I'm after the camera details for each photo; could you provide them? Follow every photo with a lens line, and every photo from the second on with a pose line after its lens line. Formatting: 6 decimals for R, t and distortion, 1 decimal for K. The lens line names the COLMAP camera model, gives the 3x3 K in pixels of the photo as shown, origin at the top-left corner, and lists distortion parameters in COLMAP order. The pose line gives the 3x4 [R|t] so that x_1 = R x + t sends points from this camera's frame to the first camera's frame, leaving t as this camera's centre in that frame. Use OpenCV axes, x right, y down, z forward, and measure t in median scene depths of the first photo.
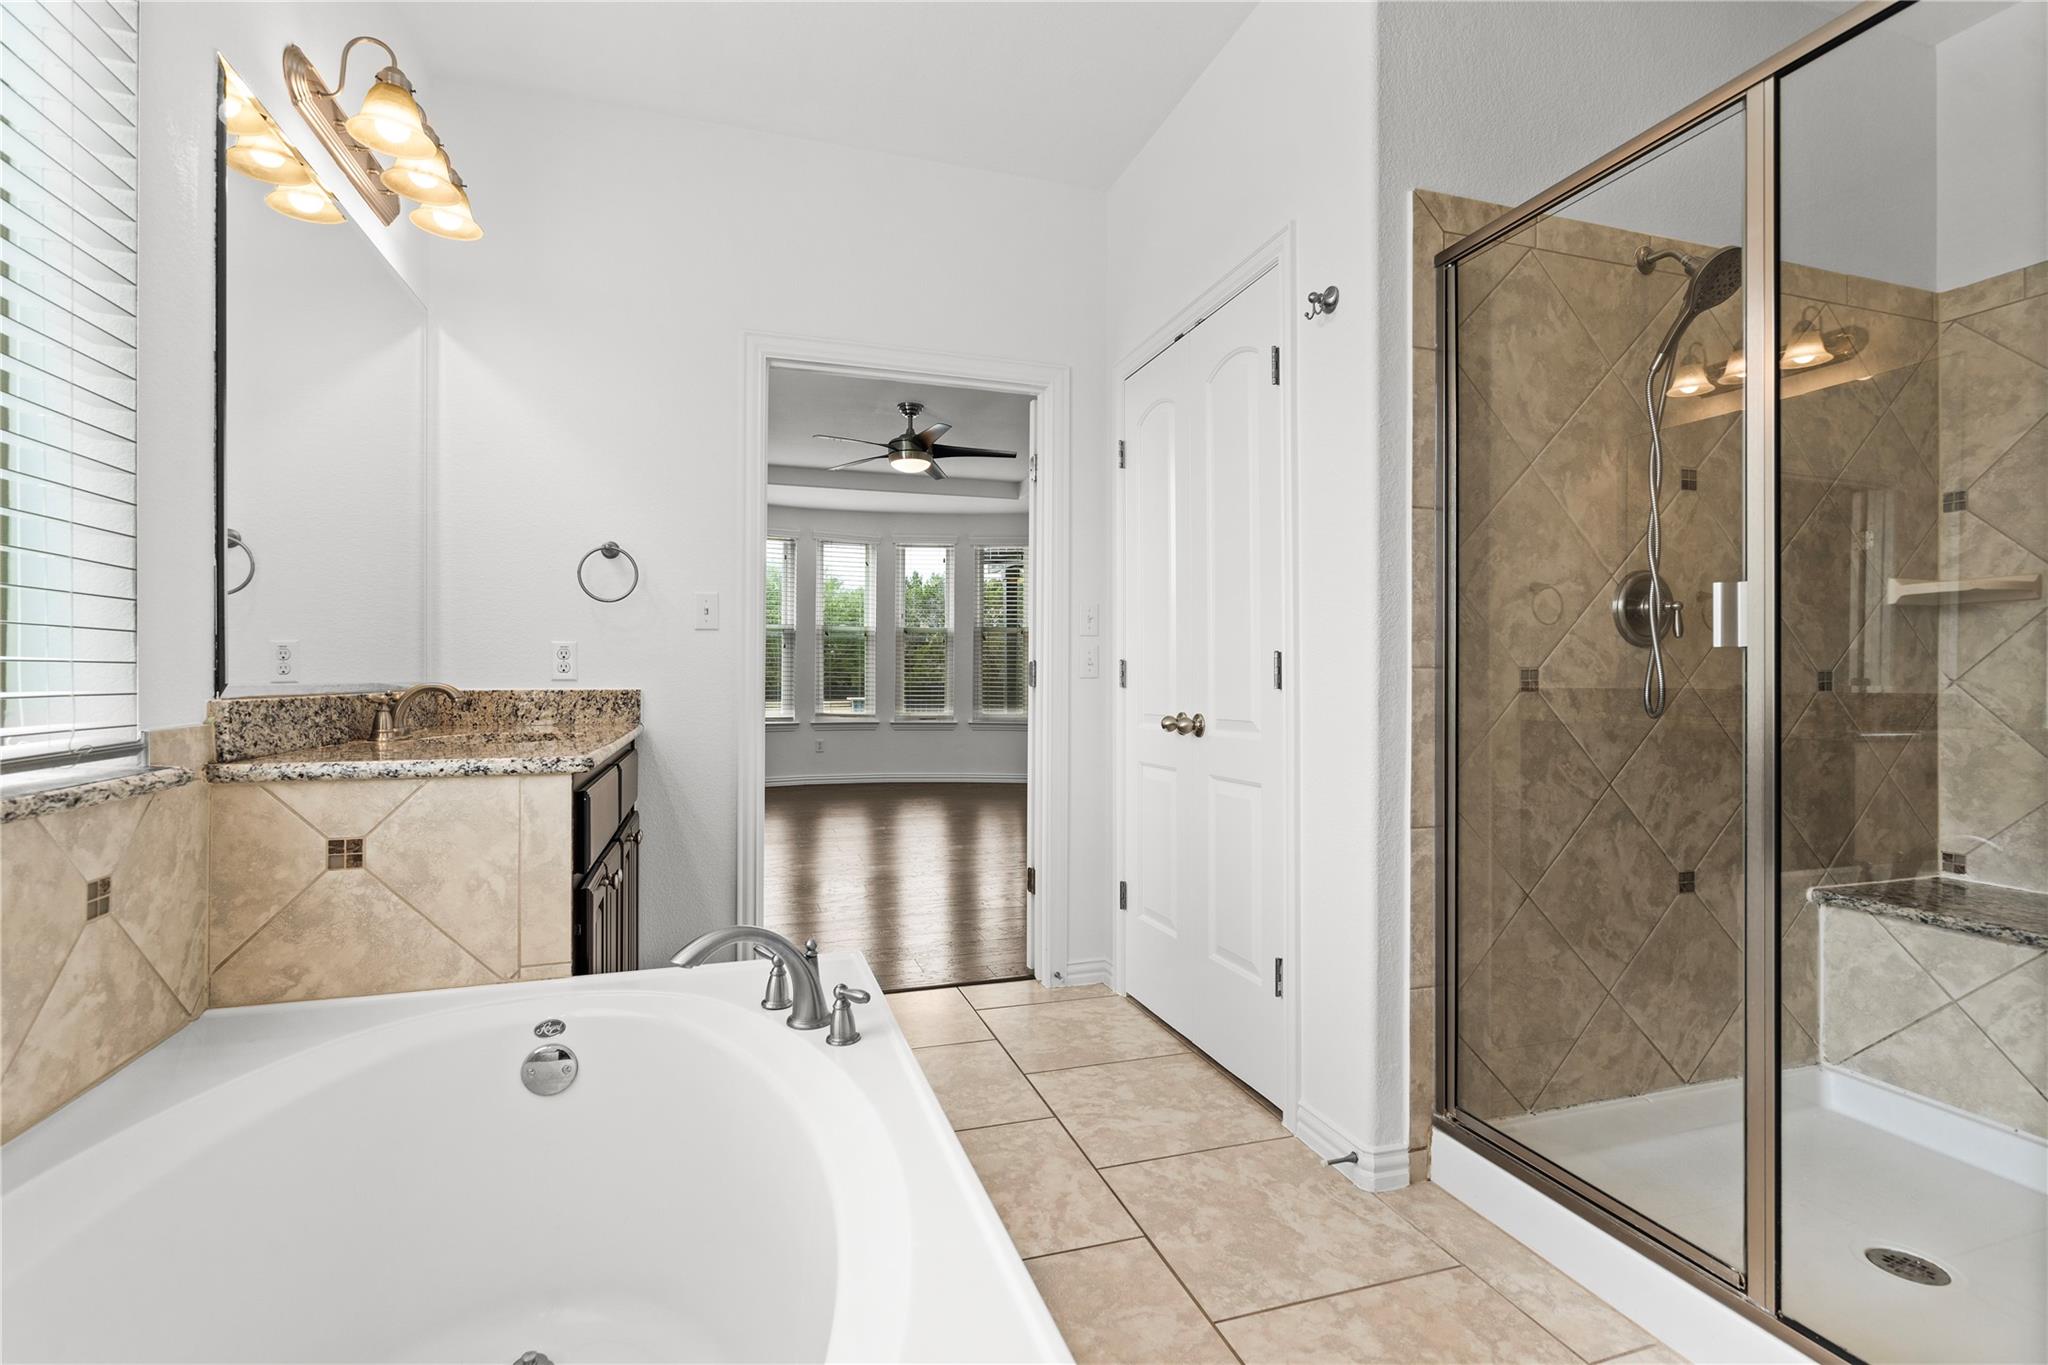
lens RADIAL K [[944.7, 0, 1027.9], [0, 944.7, 683.7], [0, 0, 1]] dist [-0.003044, 0.003451]
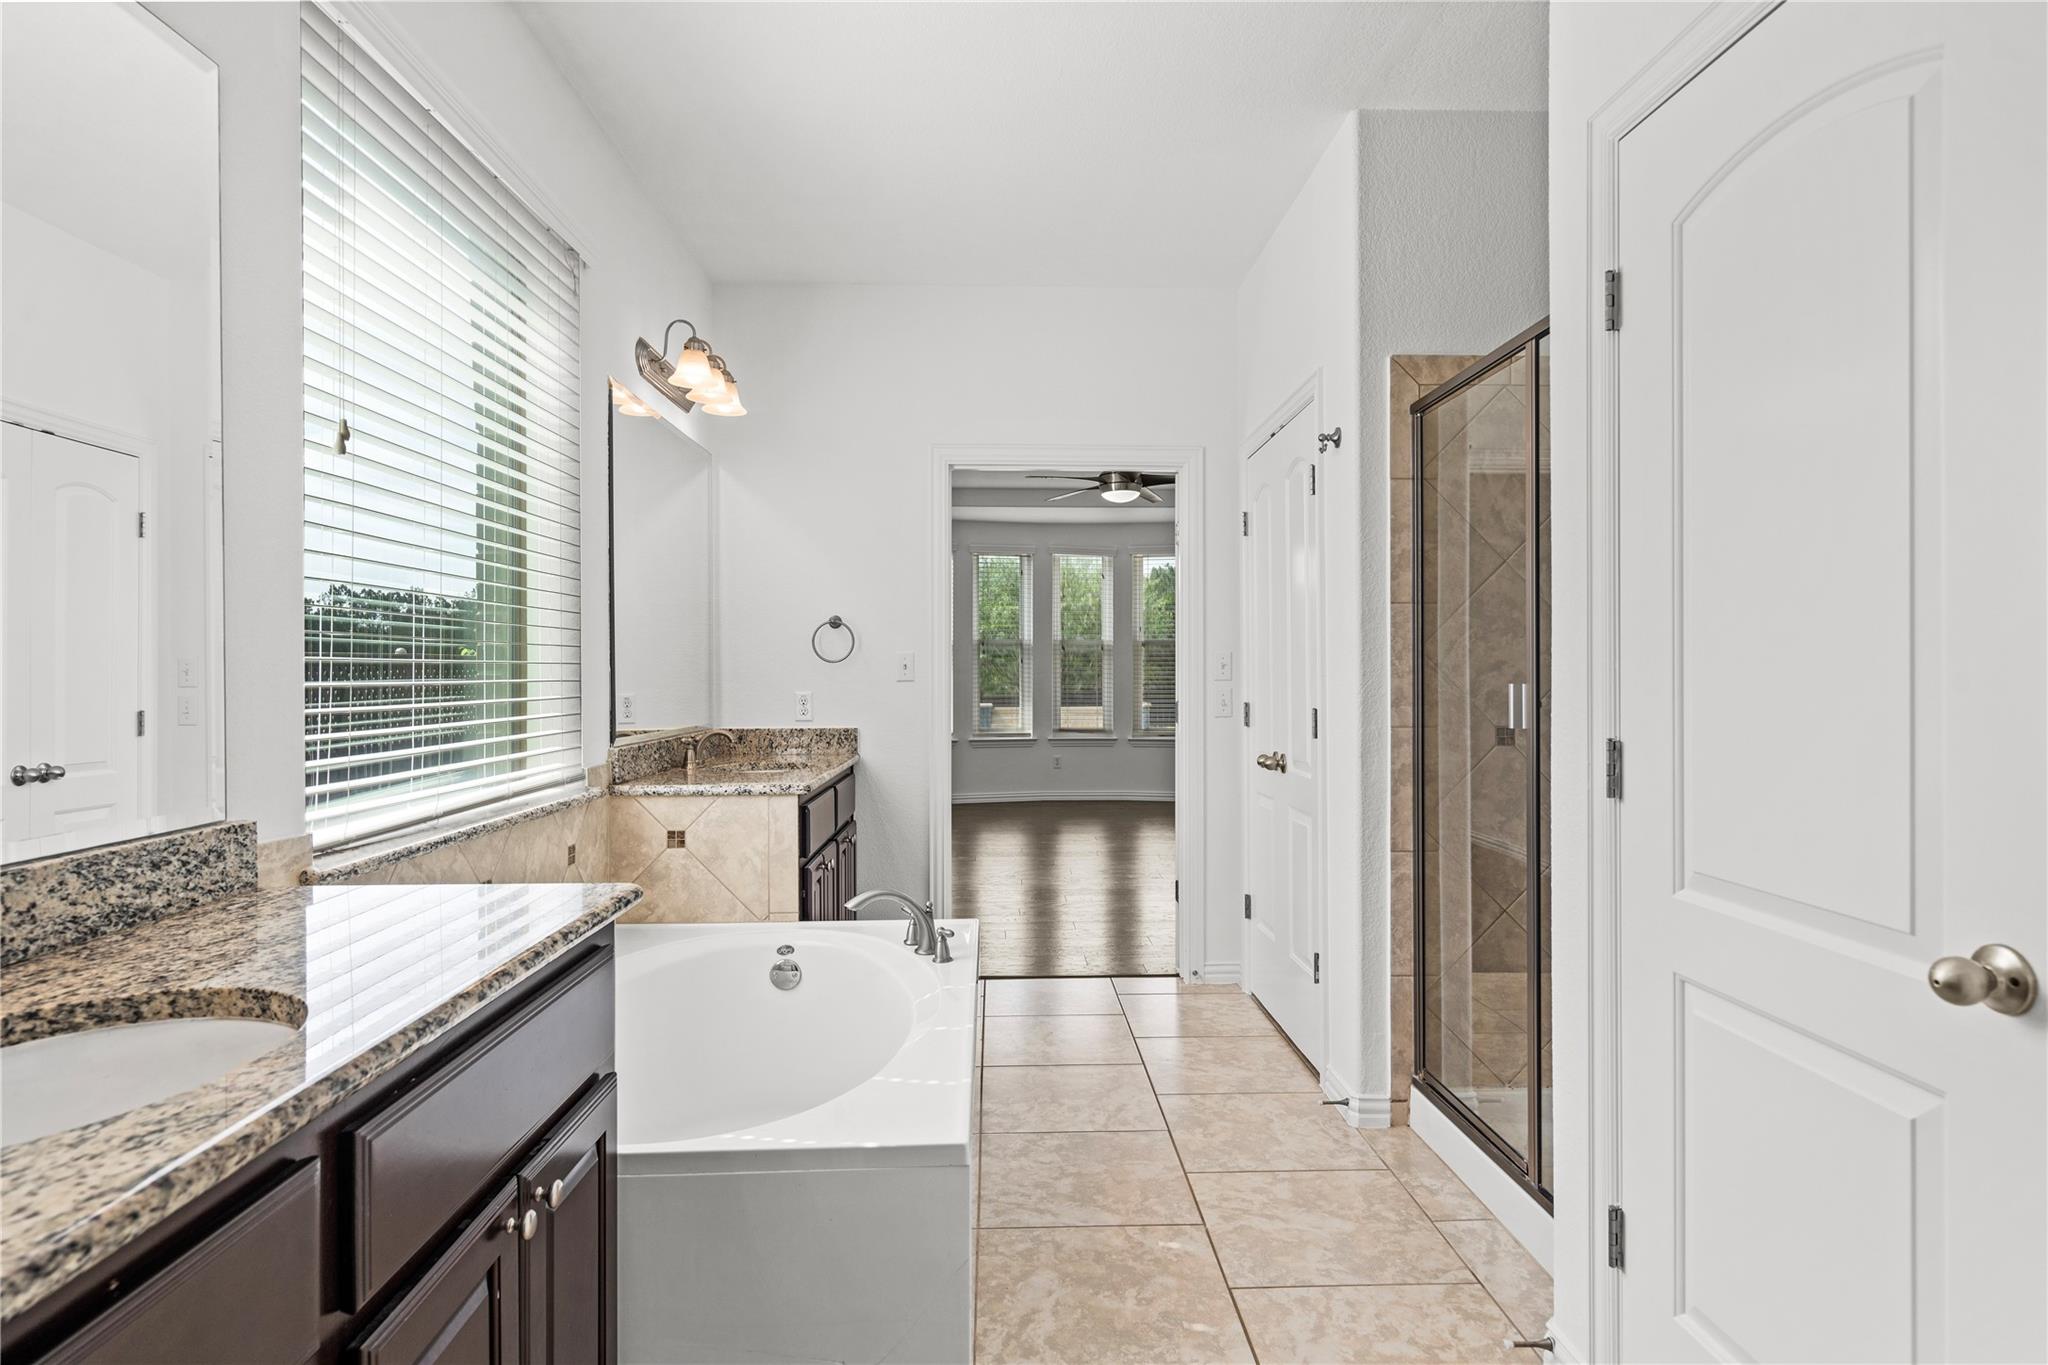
lens RADIAL K [[1108.9, 0, 1034.4], [0, 1108.9, 700.9], [0, 0, 1]] dist [-0.000037, 0.000344]
pose [[0.961941, 0.001474, -0.273252, 0.352070], [0.003011, 0.999868, 0.015993, -0.078569], [0.273240, -0.016207, 0.961809, -0.588540]]
